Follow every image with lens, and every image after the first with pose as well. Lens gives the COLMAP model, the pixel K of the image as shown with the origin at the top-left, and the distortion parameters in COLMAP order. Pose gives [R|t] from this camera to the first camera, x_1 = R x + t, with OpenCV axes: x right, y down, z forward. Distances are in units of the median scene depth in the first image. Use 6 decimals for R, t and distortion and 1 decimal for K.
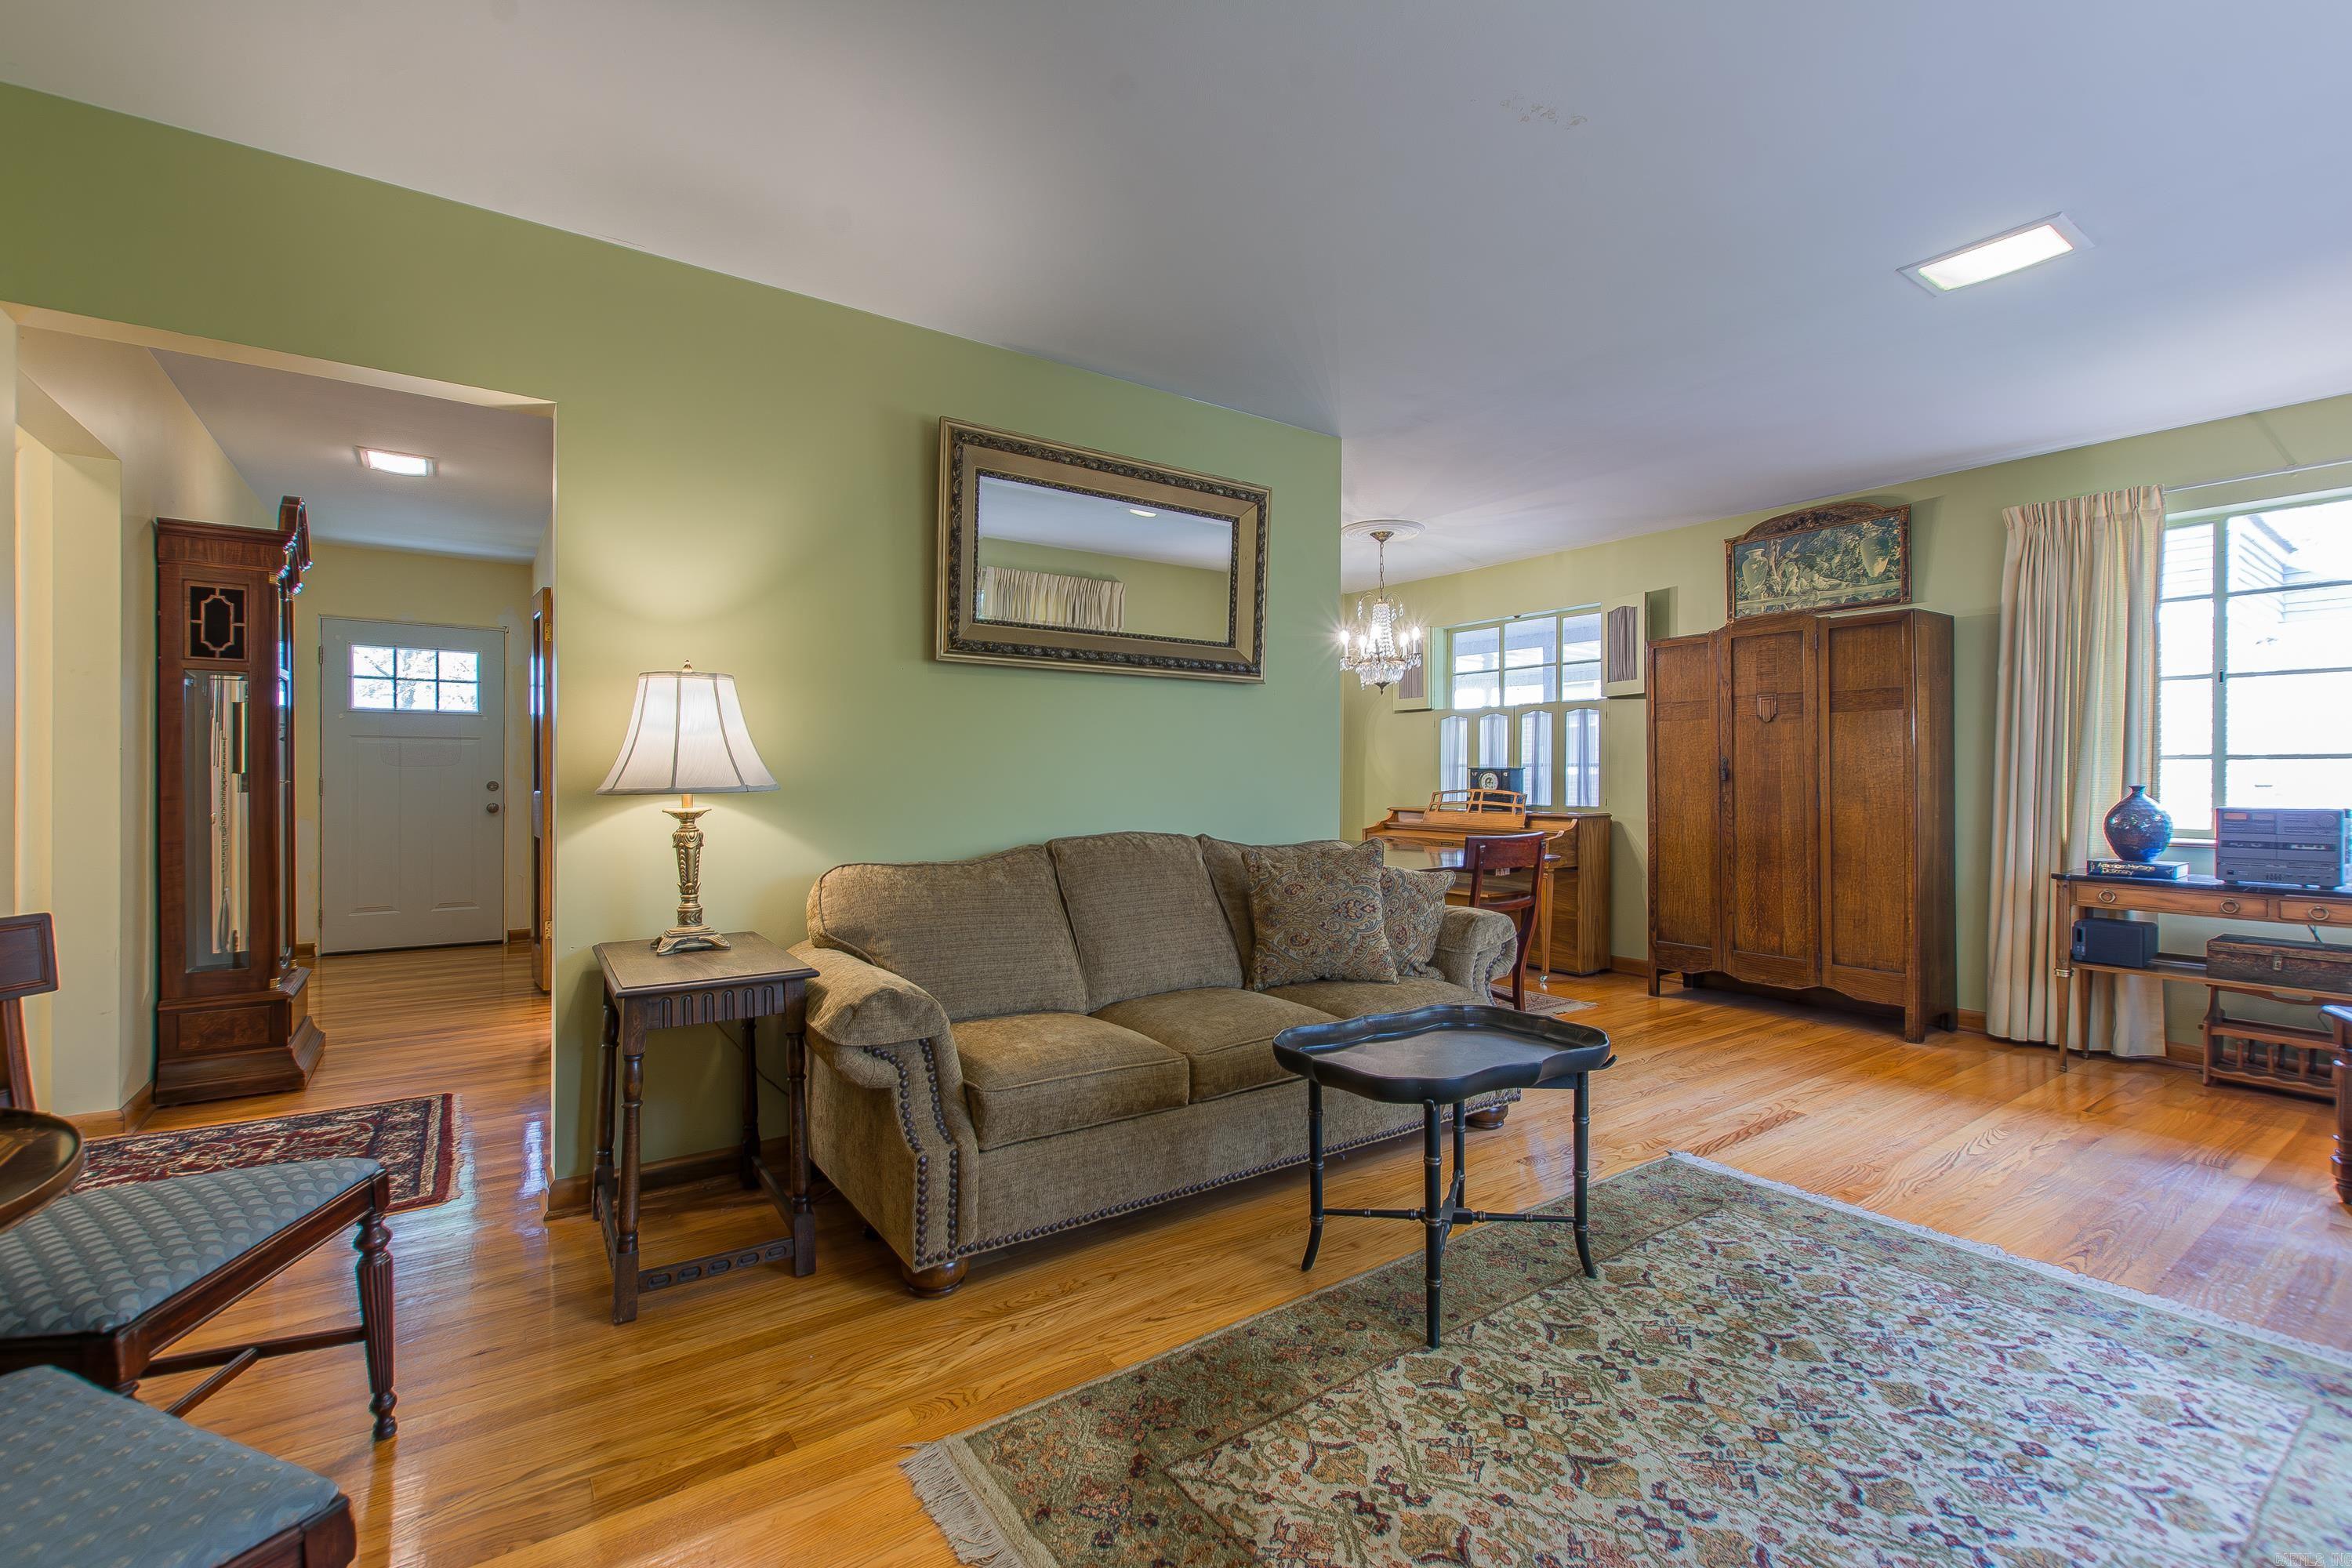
lens RADIAL K [[1022.4, 0, 1192.3], [0, 1022.4, 784.8], [0, 0, 1]] dist [0.006292, -0.003841]
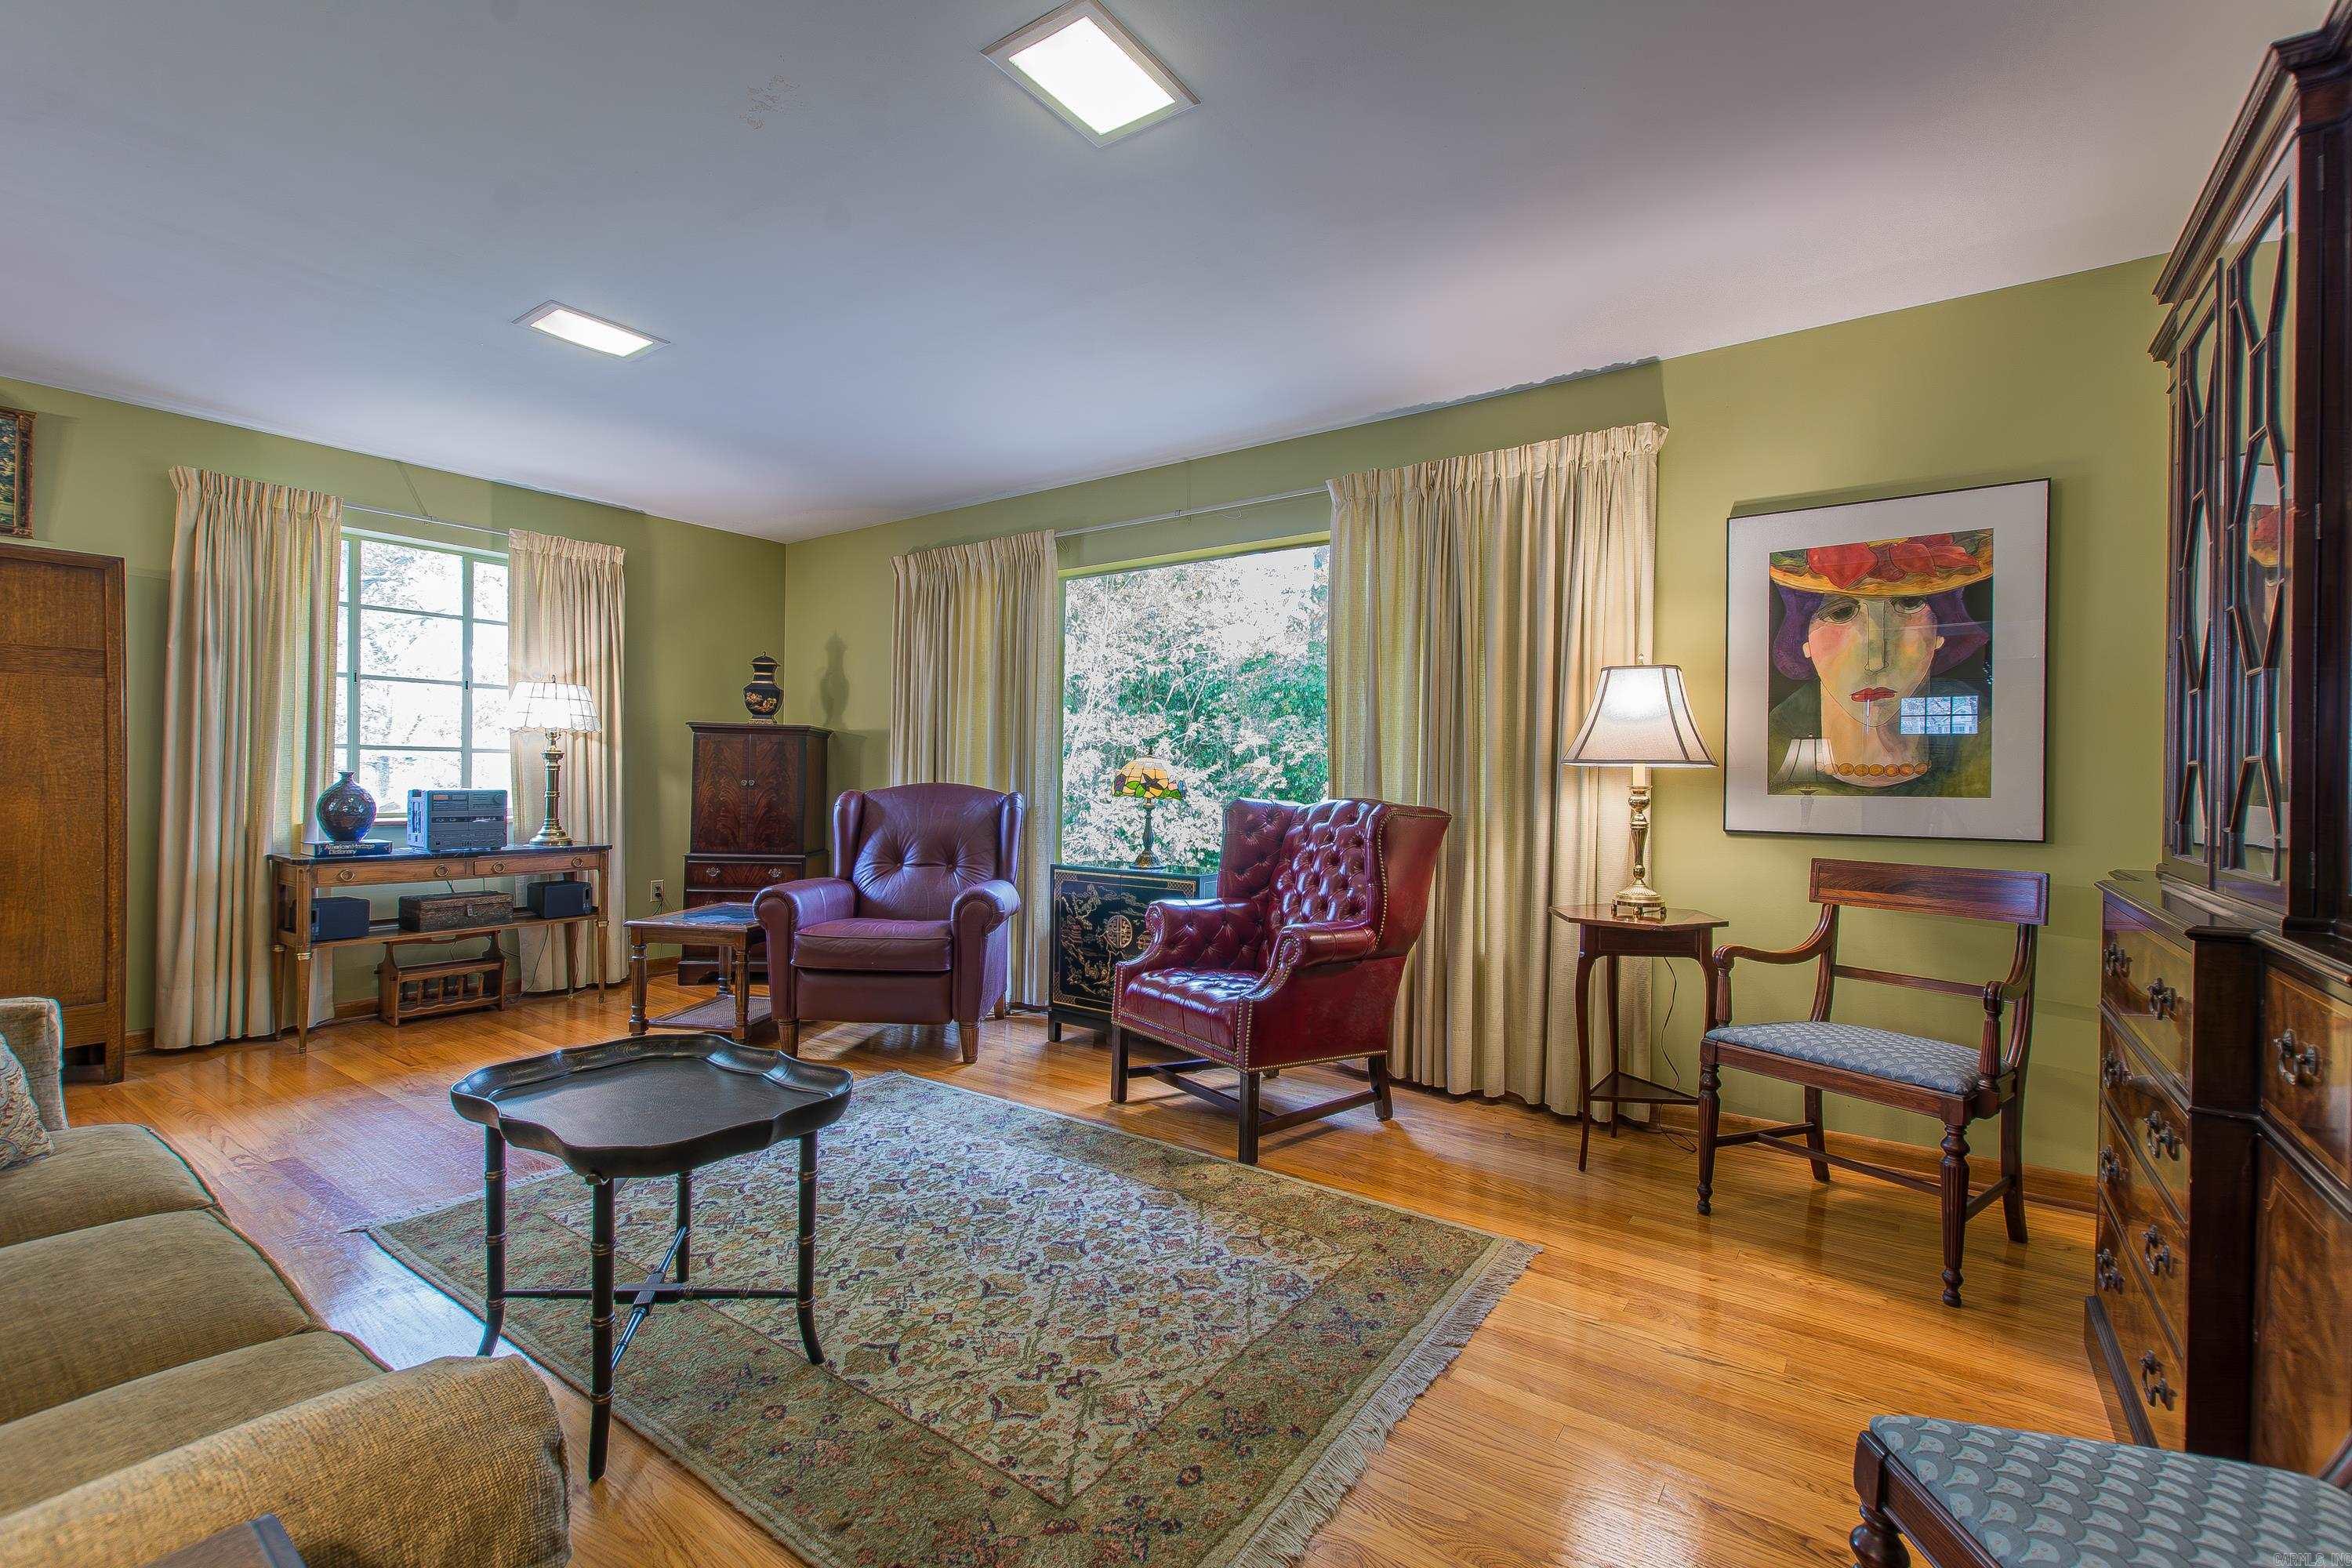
lens RADIAL K [[1022.4, 0, 1190.6], [0, 1022.4, 780.9], [0, 0, 1]] dist [0.006292, -0.003841]
pose [[-0.326101, -0.010514, 0.945277, -0.433413], [-0.006316, 0.999940, 0.008943, -0.005531], [-0.945314, -0.003054, -0.326148, 0.543866]]
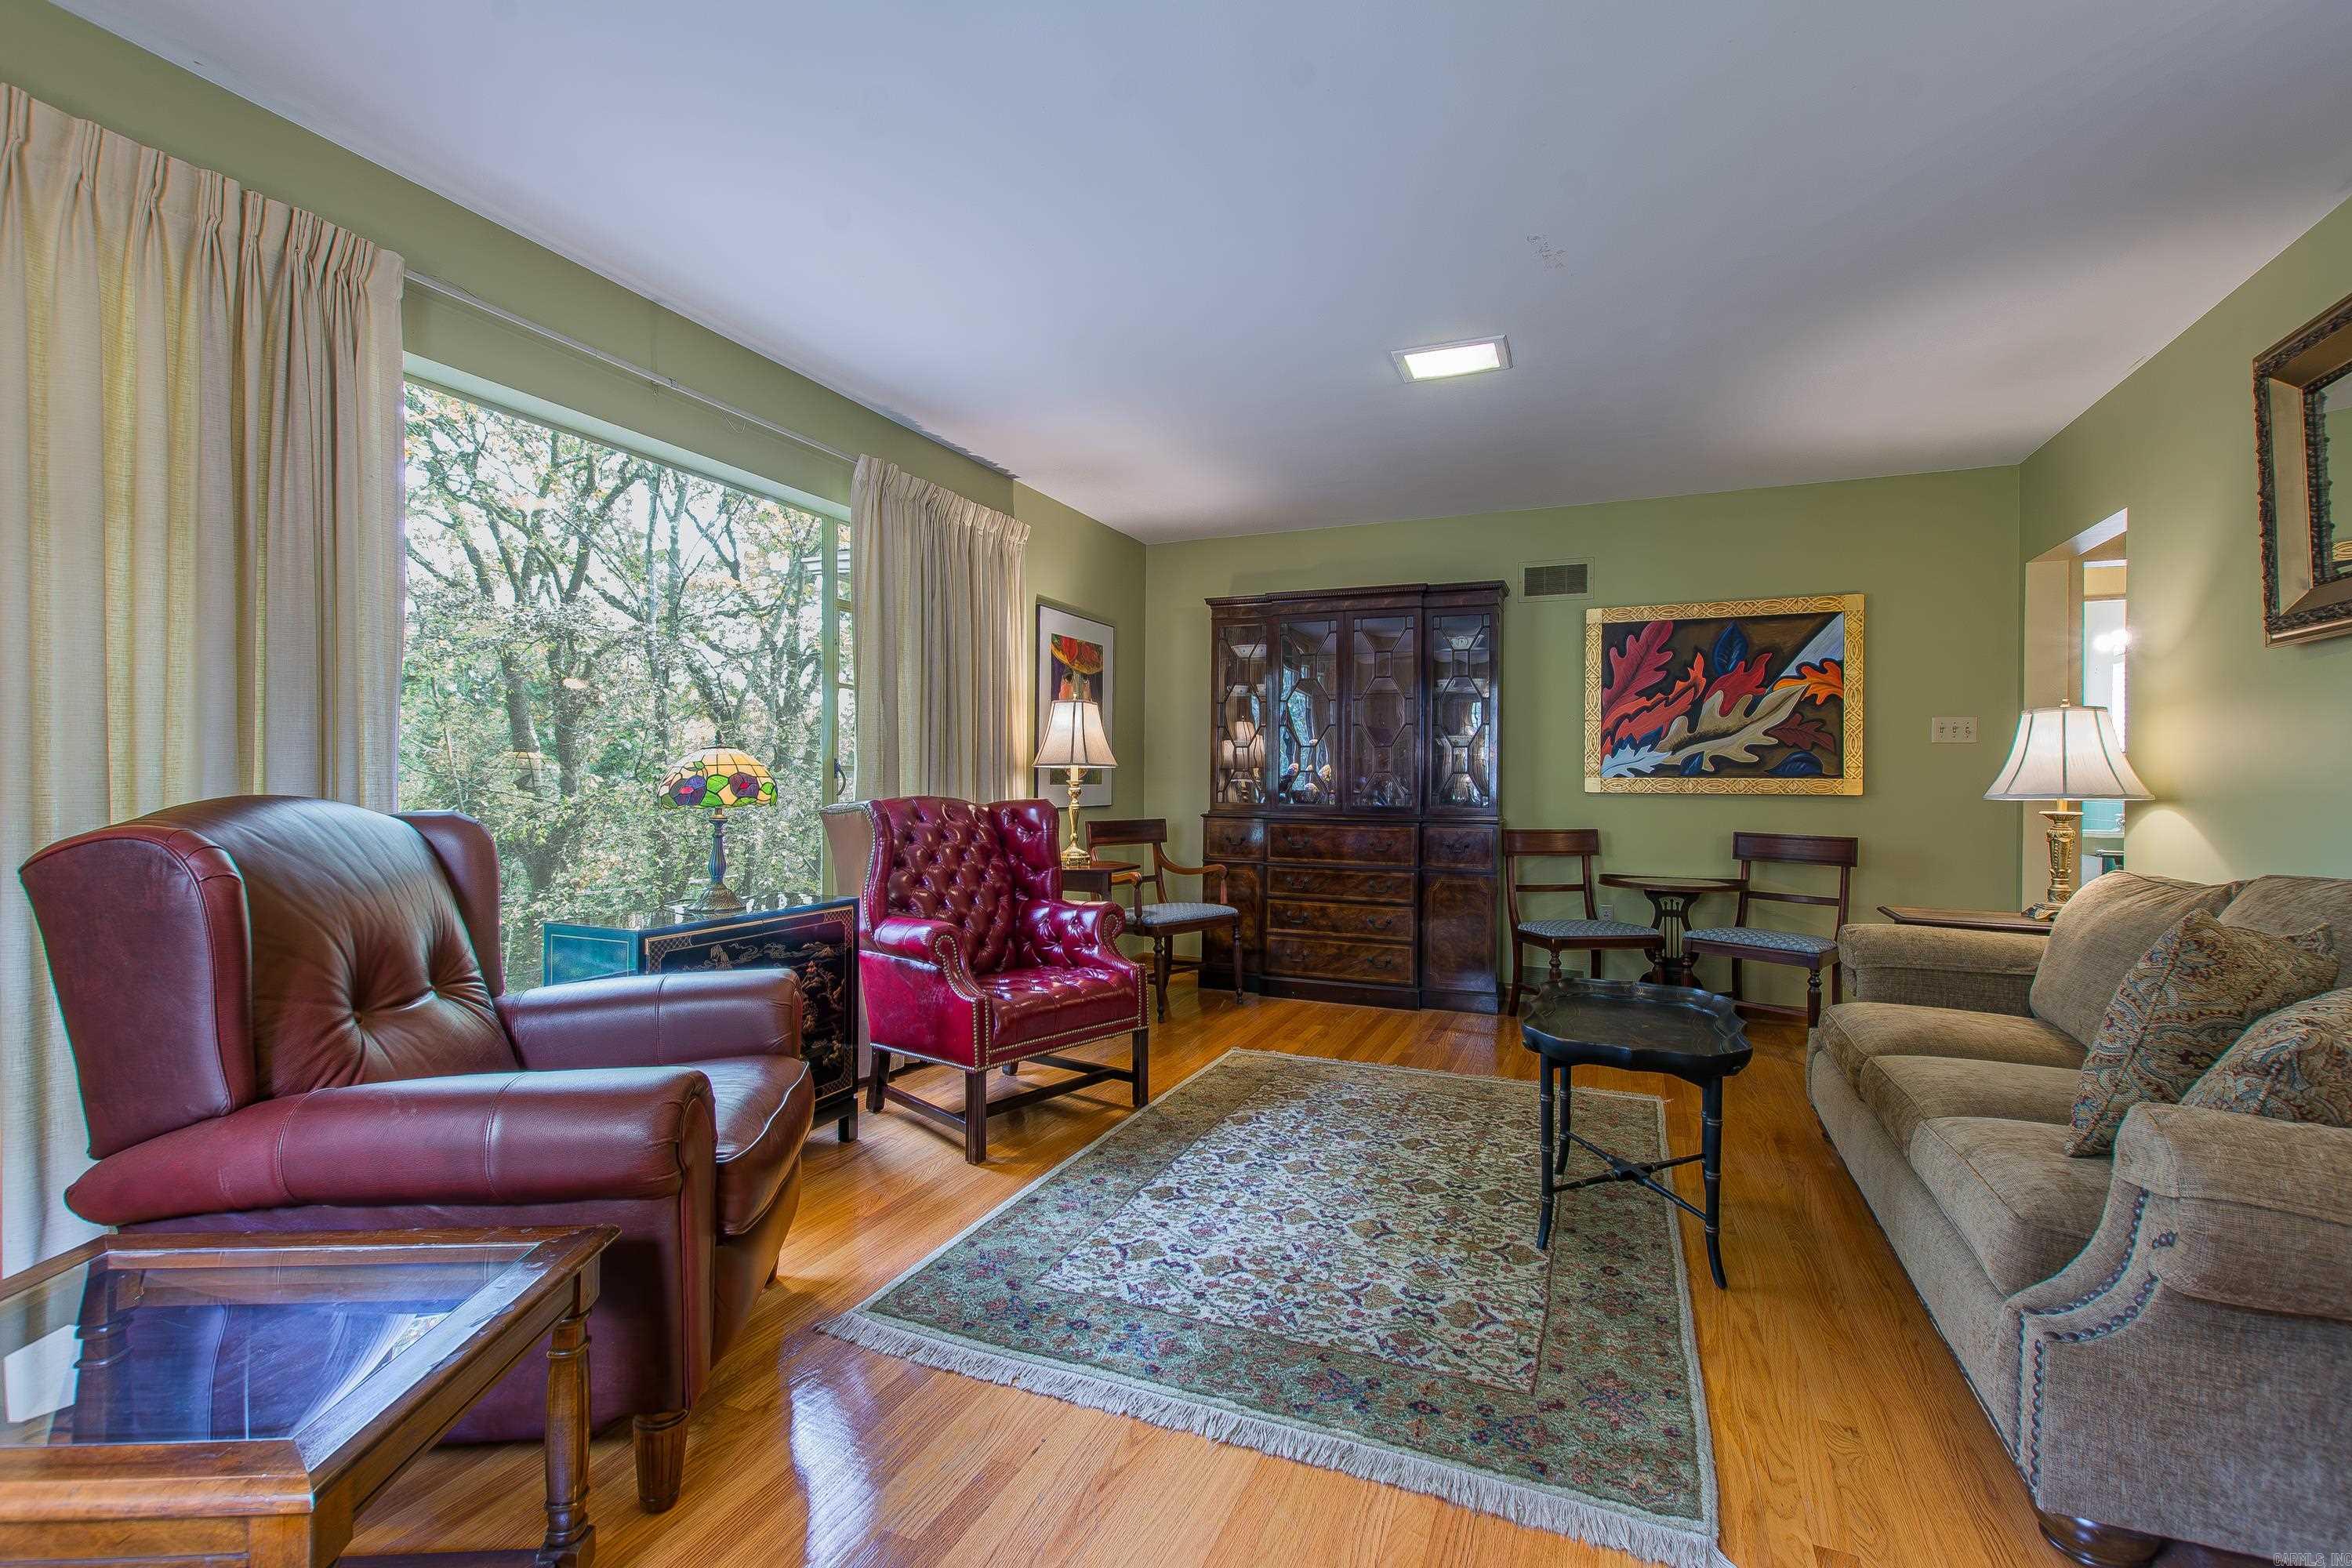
lens RADIAL K [[1022.4, 0, 1190.2], [0, 1022.4, 781.5], [0, 0, 1]] dist [0.006292, -0.003841]
pose [[-0.852124, -0.008833, -0.523265, 0.797791], [-0.014374, 0.999875, 0.006529, -0.005318], [0.523142, 0.013085, -0.852145, 1.079986]]
